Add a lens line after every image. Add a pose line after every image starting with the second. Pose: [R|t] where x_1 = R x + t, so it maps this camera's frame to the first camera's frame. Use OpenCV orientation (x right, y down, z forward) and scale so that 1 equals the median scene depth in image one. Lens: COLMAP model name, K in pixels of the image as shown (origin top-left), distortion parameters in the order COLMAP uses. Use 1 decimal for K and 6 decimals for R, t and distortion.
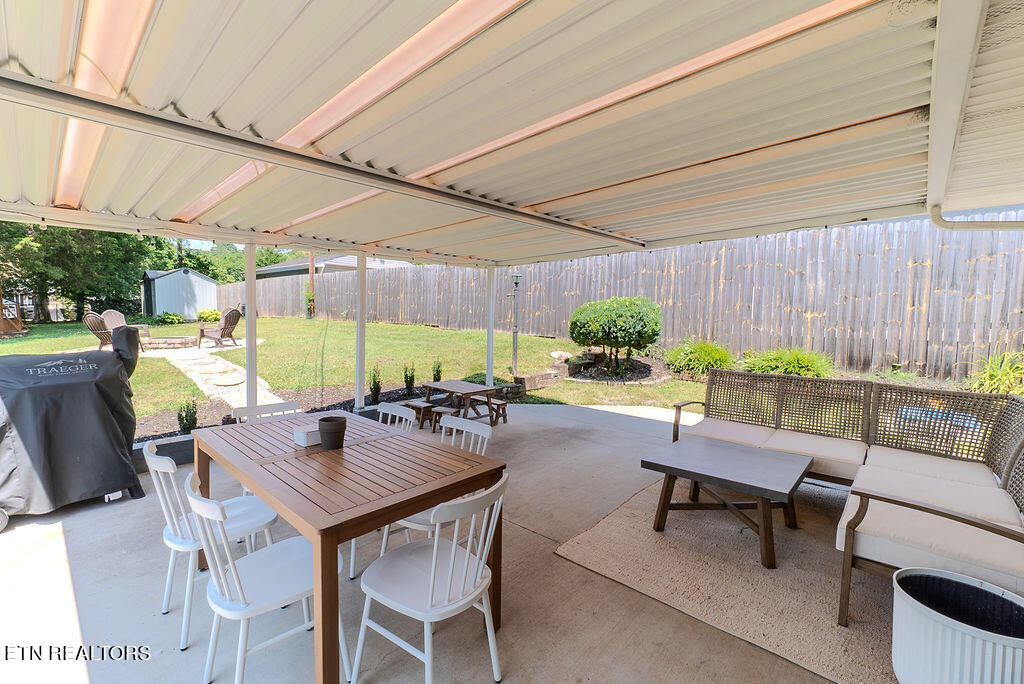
lens RADIAL K [[444.6, 0, 494.9], [0, 444.6, 341.9], [0, 0, 1]] dist [0.000922, 0.000172]
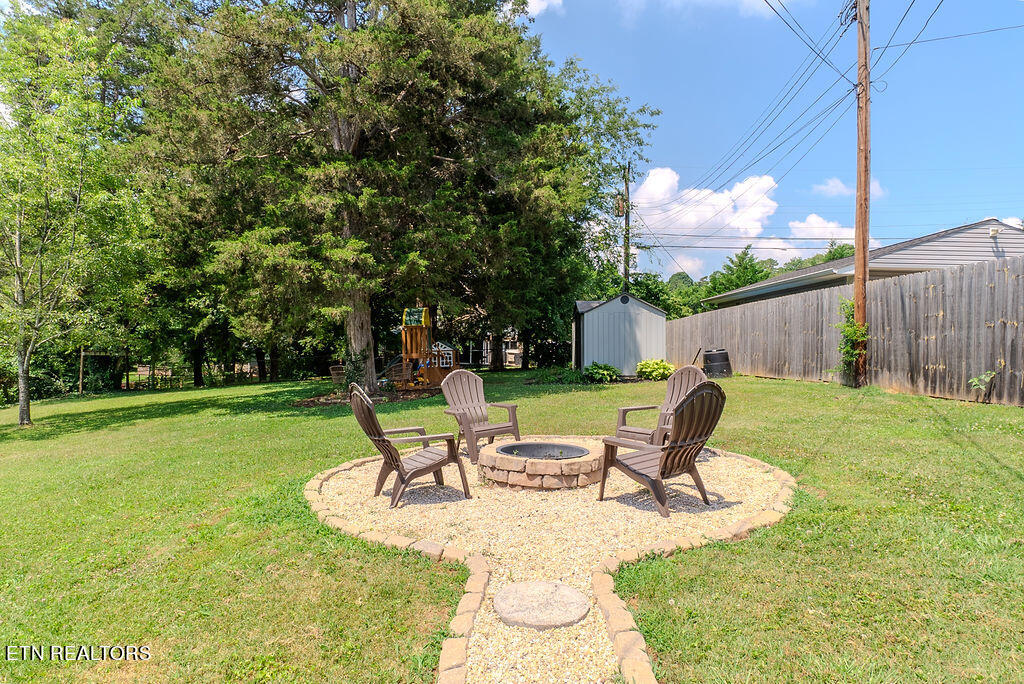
lens RADIAL K [[565.6, 0, 512.0], [0, 565.6, 342.0], [0, 0, 1]] dist [0.002043, 0.000225]
pose [[0.675582, -0.008104, -0.737240, -0.228407], [-0.059596, 0.996067, -0.065561, -0.038315], [0.734872, 0.088228, 0.672442, 0.375415]]
